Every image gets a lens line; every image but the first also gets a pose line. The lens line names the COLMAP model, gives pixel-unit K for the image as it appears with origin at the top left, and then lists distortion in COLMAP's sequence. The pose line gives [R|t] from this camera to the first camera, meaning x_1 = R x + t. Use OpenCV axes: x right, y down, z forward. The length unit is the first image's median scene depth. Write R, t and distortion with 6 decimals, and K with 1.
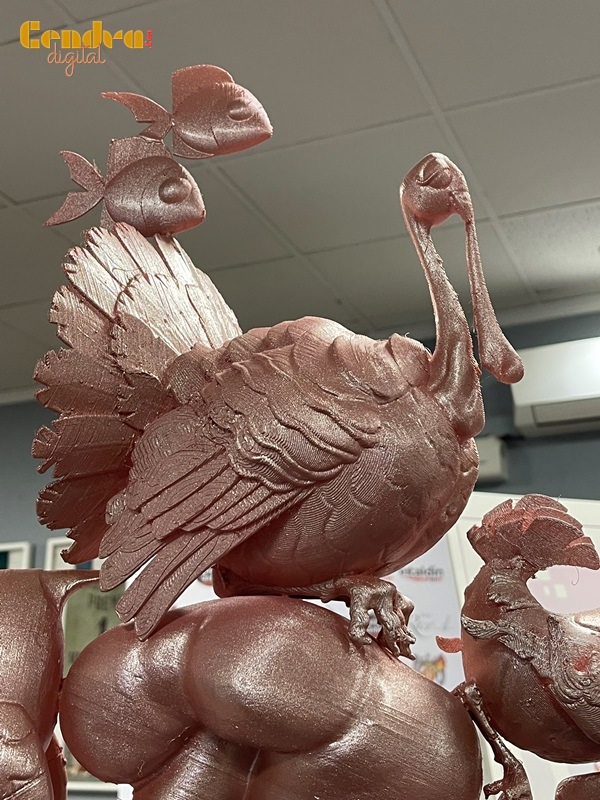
lens RADIAL K [[1051.7, 0, 287.6], [0, 1051.7, 382.0], [0, 0, 1]] dist [0.058264, 0.000000]
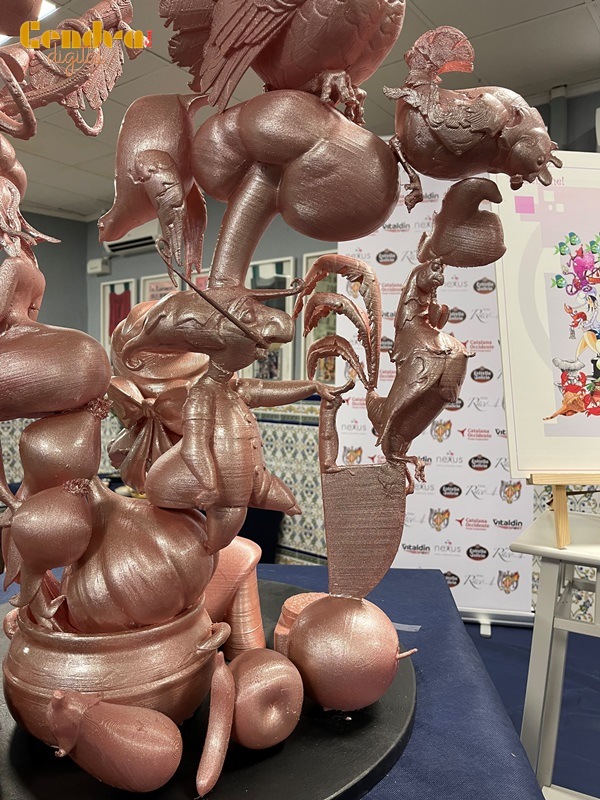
lens RADIAL K [[614.8, 0, 304.4], [0, 614.8, 408.3], [0, 0, 1]] dist [0.059475, -0.082959]
pose [[0.969243, 0.038480, -0.243079, 0.303128], [0.048197, 0.938897, 0.340806, 0.356951], [0.241341, -0.342040, 0.908165, -0.187431]]
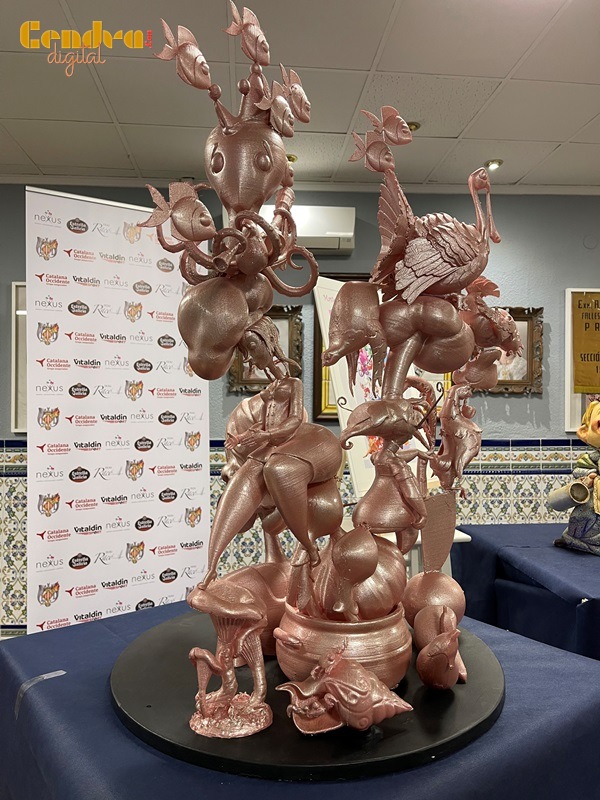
lens RADIAL K [[614.8, 0, 303.8], [0, 614.8, 402.4], [0, 0, 1]] dist [0.059475, -0.082959]
pose [[0.874495, 0.012061, 0.484885, -1.378243], [-0.149991, 0.957415, 0.246695, 0.097482], [-0.461261, -0.288462, 0.839064, -0.623561]]
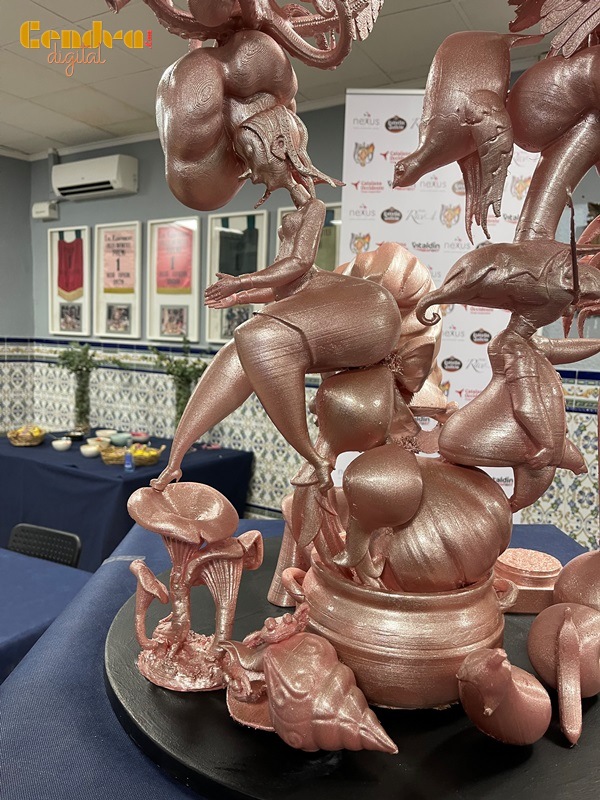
lens RADIAL K [[614.8, 0, 304.4], [0, 614.8, 407.1], [0, 0, 1]] dist [0.059475, -0.082959]
pose [[0.991138, 0.061241, -0.117881, -0.416939], [-0.008665, 0.915308, 0.402661, 0.358231], [0.132556, -0.398071, 0.907727, -0.296694]]
